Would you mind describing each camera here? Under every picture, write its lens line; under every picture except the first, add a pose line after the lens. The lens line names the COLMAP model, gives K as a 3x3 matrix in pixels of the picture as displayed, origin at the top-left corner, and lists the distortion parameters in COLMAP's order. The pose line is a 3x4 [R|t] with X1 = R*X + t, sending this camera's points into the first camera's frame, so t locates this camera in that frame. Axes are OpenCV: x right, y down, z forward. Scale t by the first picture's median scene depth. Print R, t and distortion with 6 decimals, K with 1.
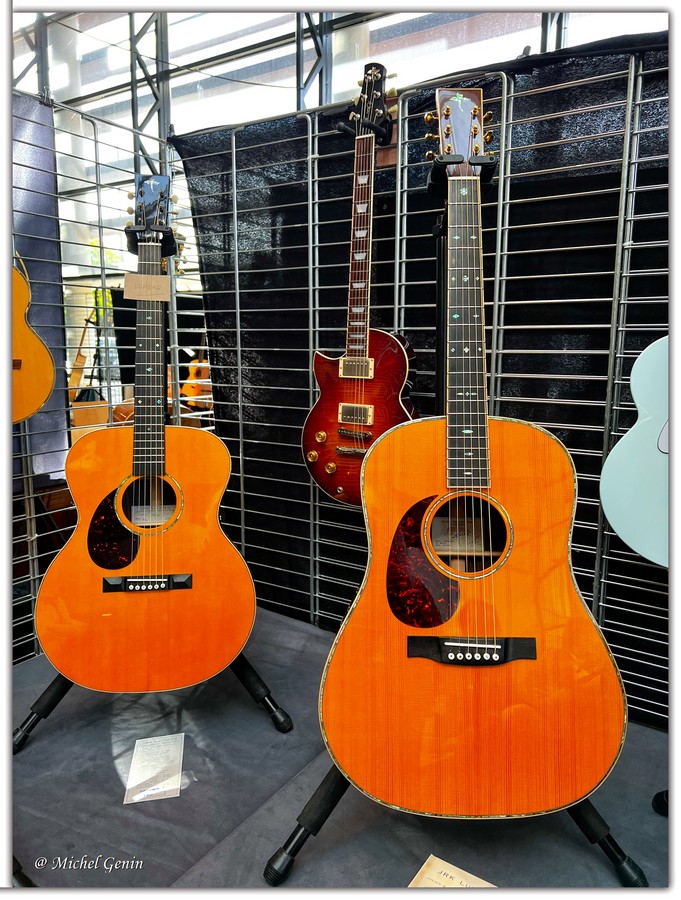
lens RADIAL K [[679.7, 0, 343.7], [0, 679.7, 451.6], [0, 0, 1]] dist [0.045994, -0.003275]
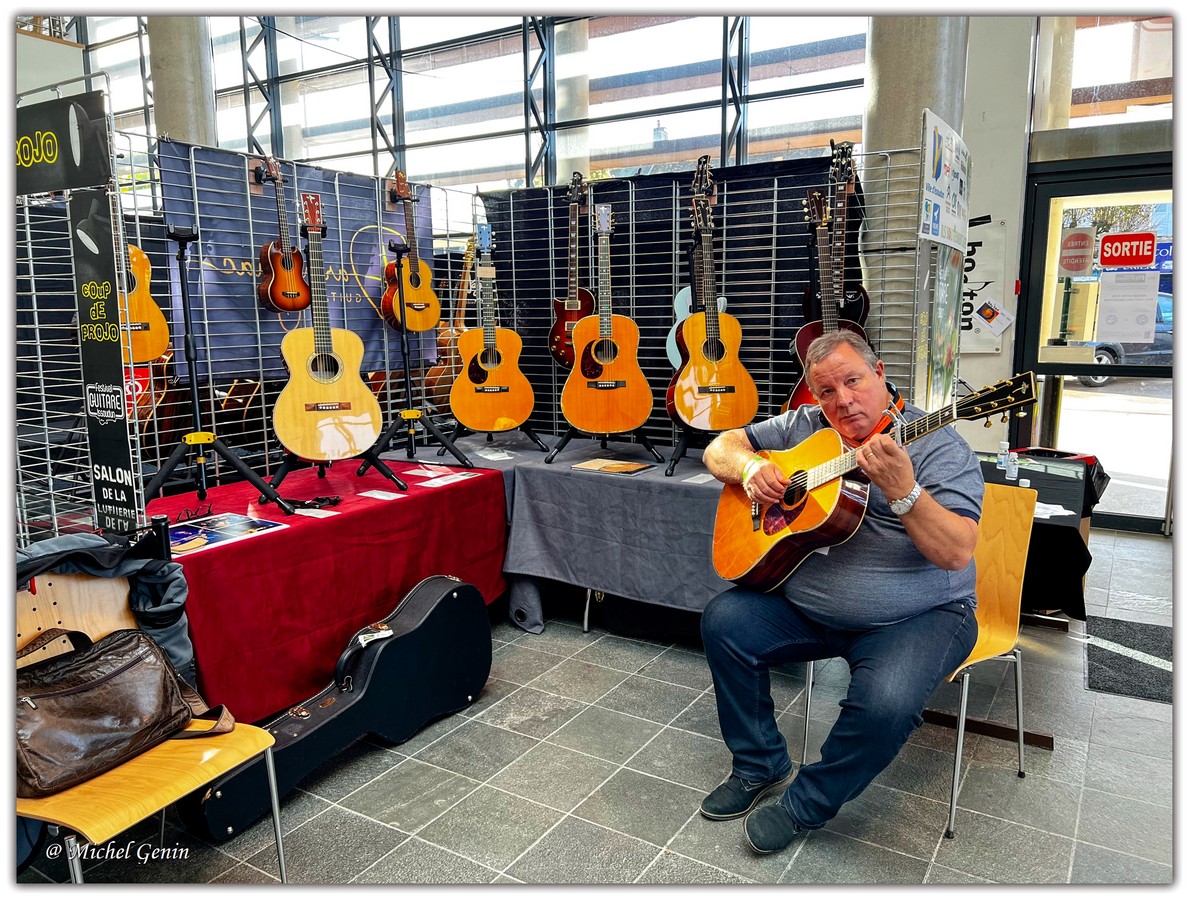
lens RADIAL K [[897.9, 0, 599.8], [0, 897.9, 450.0], [0, 0, 1]] dist [0.045994, -0.003275]
pose [[0.999421, -0.024735, 0.023364, 0.025339], [0.024726, 0.999694, 0.000653, 0.336107], [-0.023373, -0.000075, 0.999727, -1.861493]]
